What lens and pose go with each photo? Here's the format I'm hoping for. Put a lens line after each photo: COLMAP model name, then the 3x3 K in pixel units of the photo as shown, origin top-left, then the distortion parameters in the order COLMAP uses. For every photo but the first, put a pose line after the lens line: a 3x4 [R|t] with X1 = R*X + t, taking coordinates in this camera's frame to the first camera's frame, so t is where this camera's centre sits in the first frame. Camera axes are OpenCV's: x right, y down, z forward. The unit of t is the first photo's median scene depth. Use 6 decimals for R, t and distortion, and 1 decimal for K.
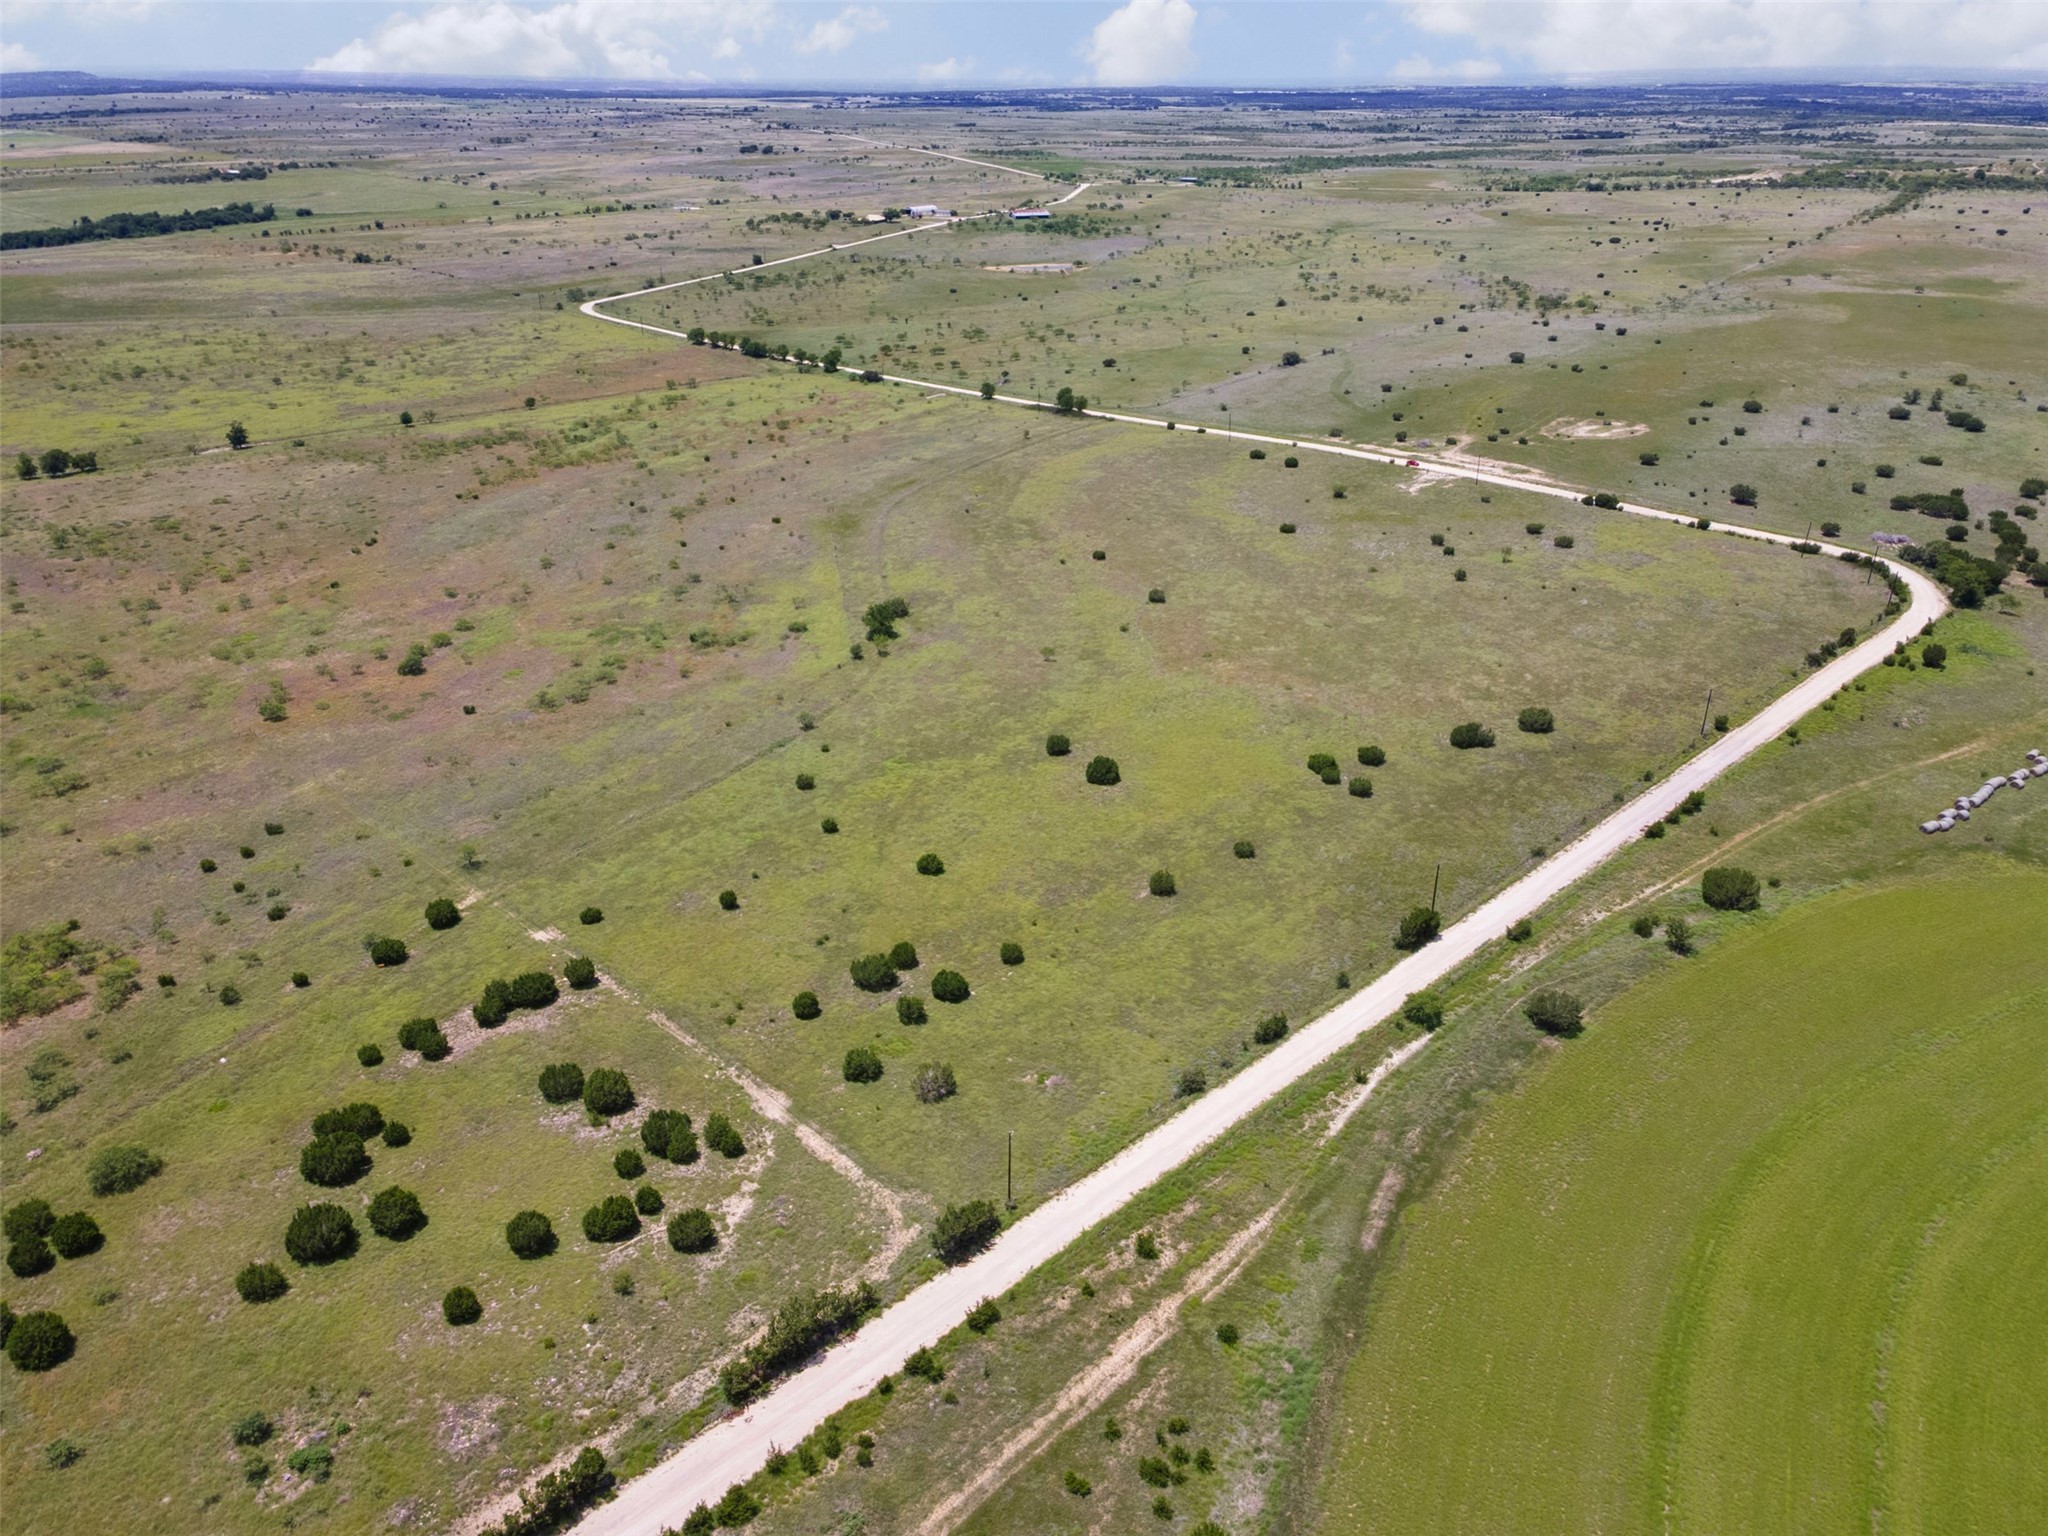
lens RADIAL K [[1489.1, 0, 1033.5], [0, 1489.1, 771.9], [0, 0, 1]] dist [0.026905, 0.025359]
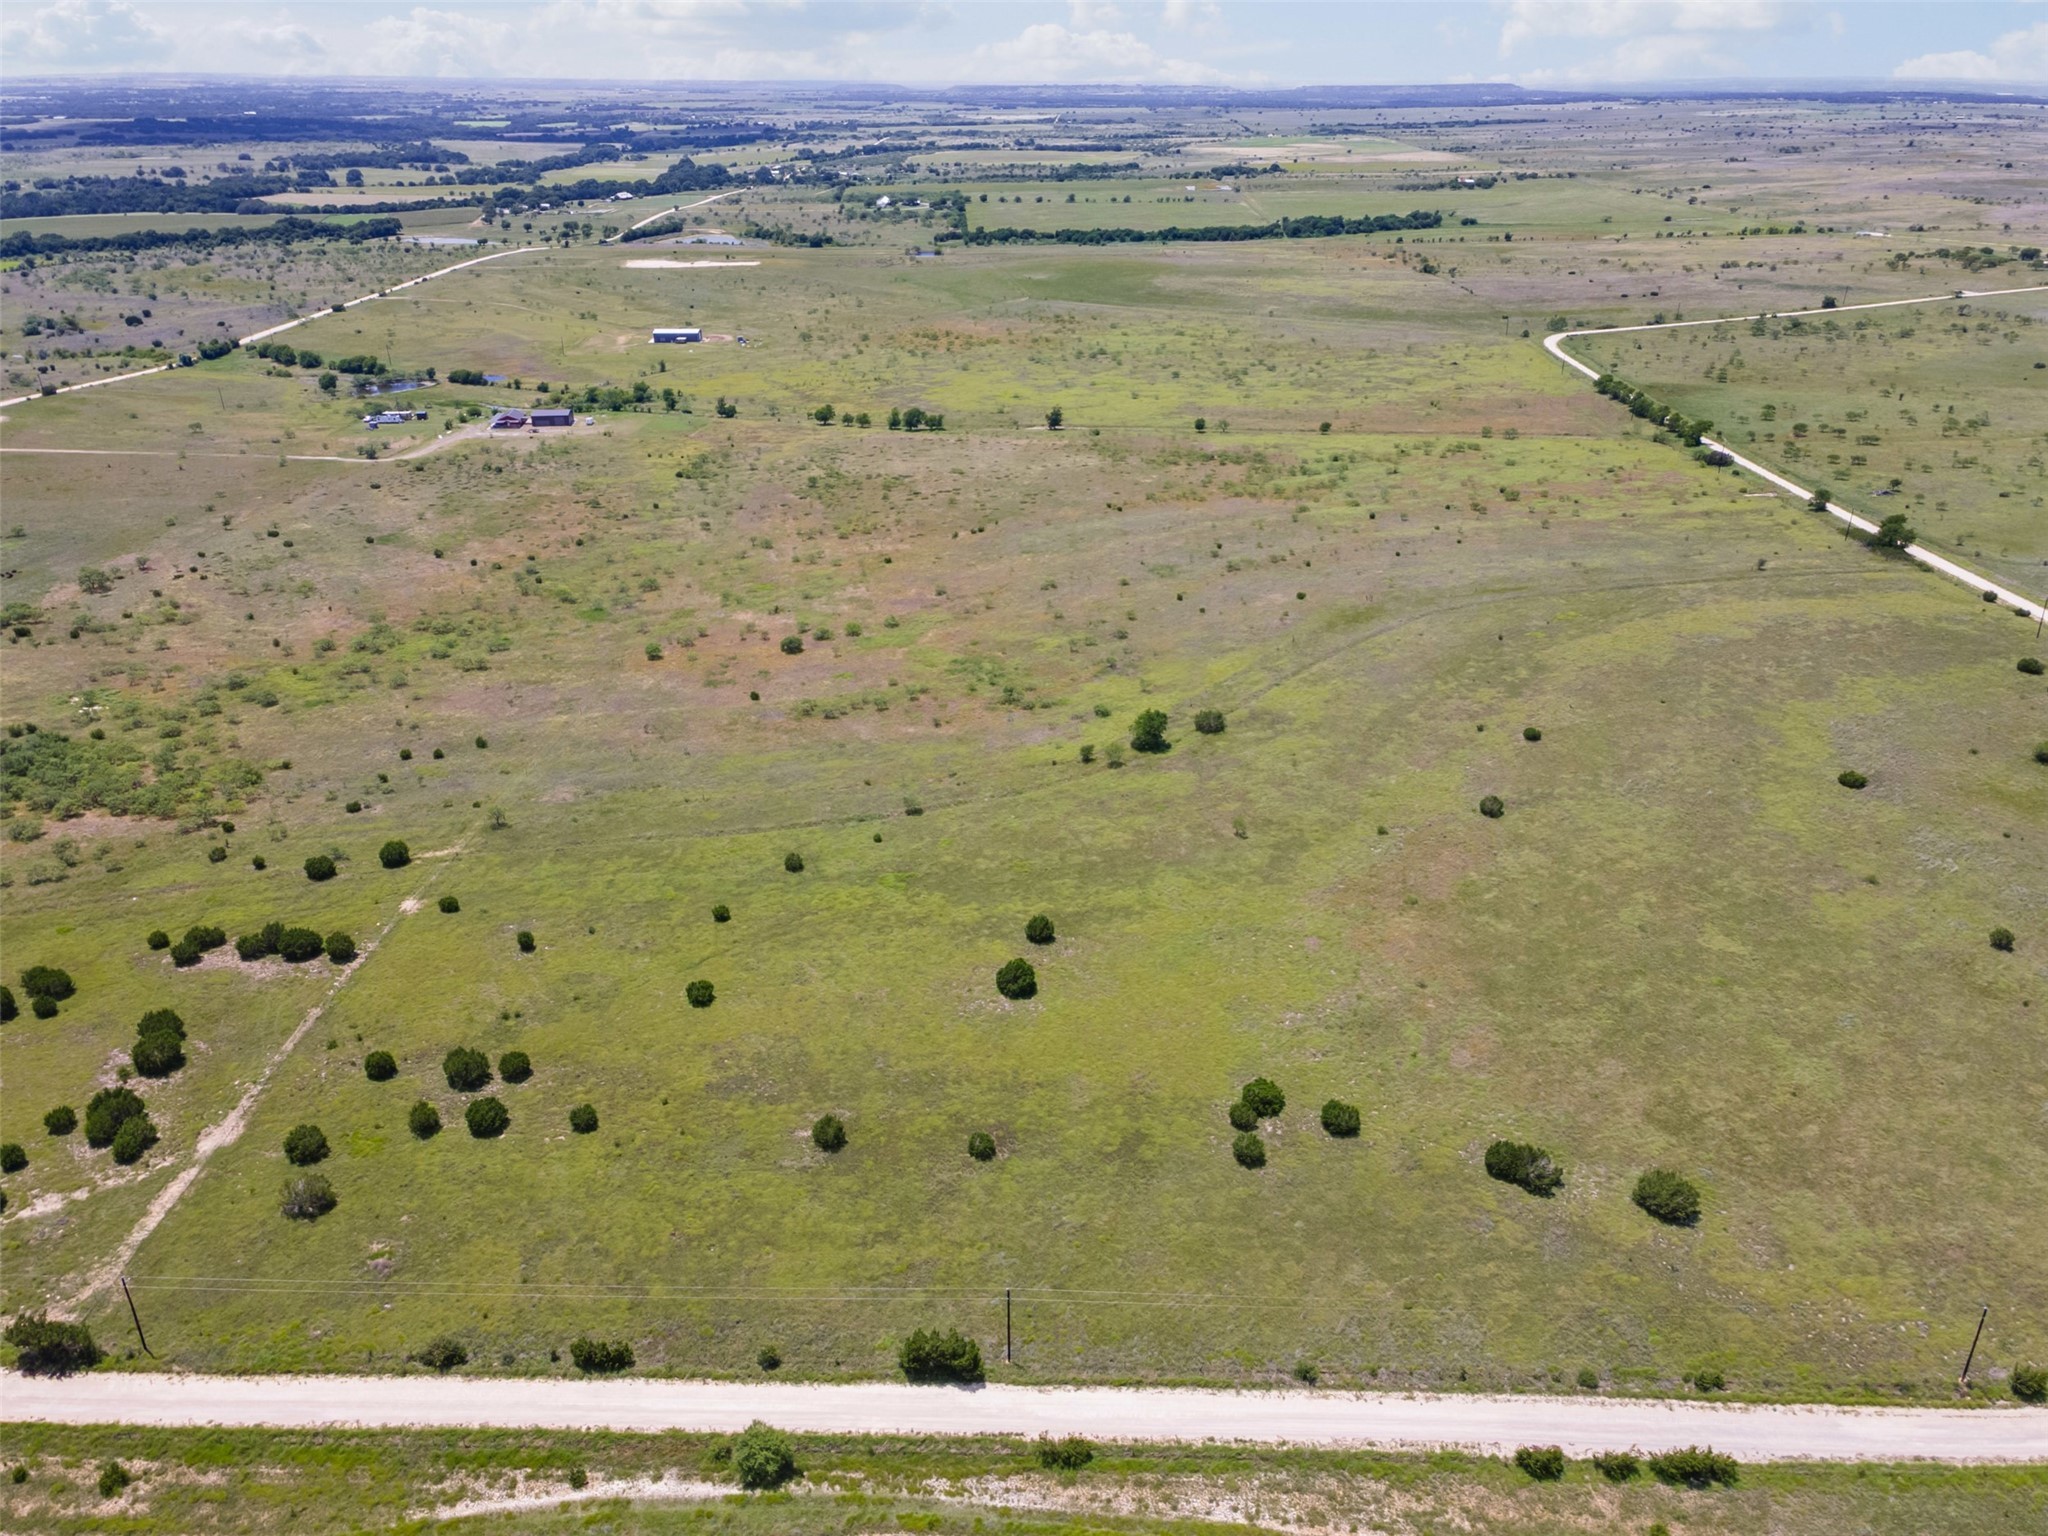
lens RADIAL K [[1489.1, 0, 1041.1], [0, 1489.1, 775.2], [0, 0, 1]] dist [0.026905, 0.025359]
pose [[0.690194, 0.306992, -0.655277, 0.415803], [-0.308122, 0.944034, 0.117732, -0.153663], [0.654747, 0.120648, 0.746157, 0.304952]]
